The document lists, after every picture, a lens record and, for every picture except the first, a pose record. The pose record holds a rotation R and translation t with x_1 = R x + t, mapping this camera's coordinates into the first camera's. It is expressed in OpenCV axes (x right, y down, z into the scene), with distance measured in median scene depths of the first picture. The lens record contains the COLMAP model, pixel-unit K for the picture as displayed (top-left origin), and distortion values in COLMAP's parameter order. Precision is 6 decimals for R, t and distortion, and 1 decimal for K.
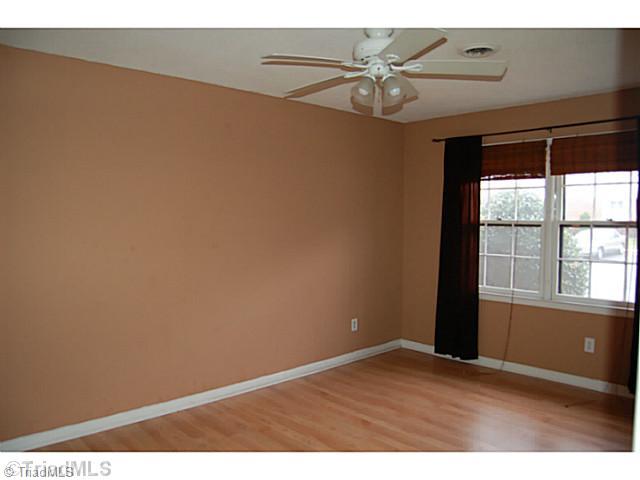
lens RADIAL K [[502.8, 0, 310.3], [0, 502.8, 252.0], [0, 0, 1]] dist [-0.074822, 0.006250]
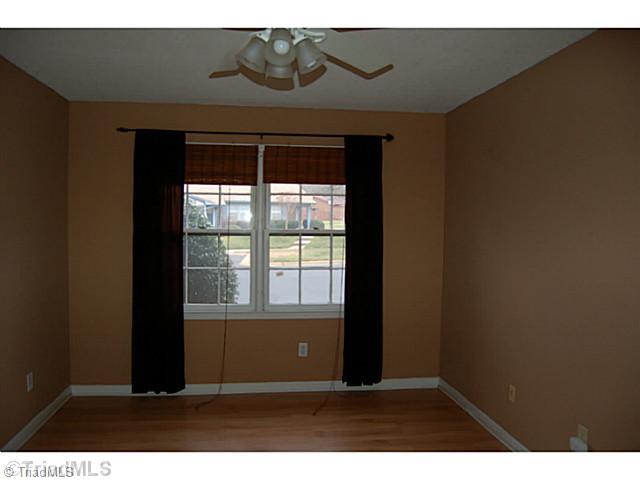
lens RADIAL K [[502.8, 0, 310.3], [0, 502.8, 252.0], [0, 0, 1]] dist [-0.074822, 0.006250]
pose [[0.586006, -0.033749, 0.809603, -0.249226], [0.045193, 0.998938, 0.008930, -0.022492], [-0.809045, 0.031355, 0.586910, 0.326673]]
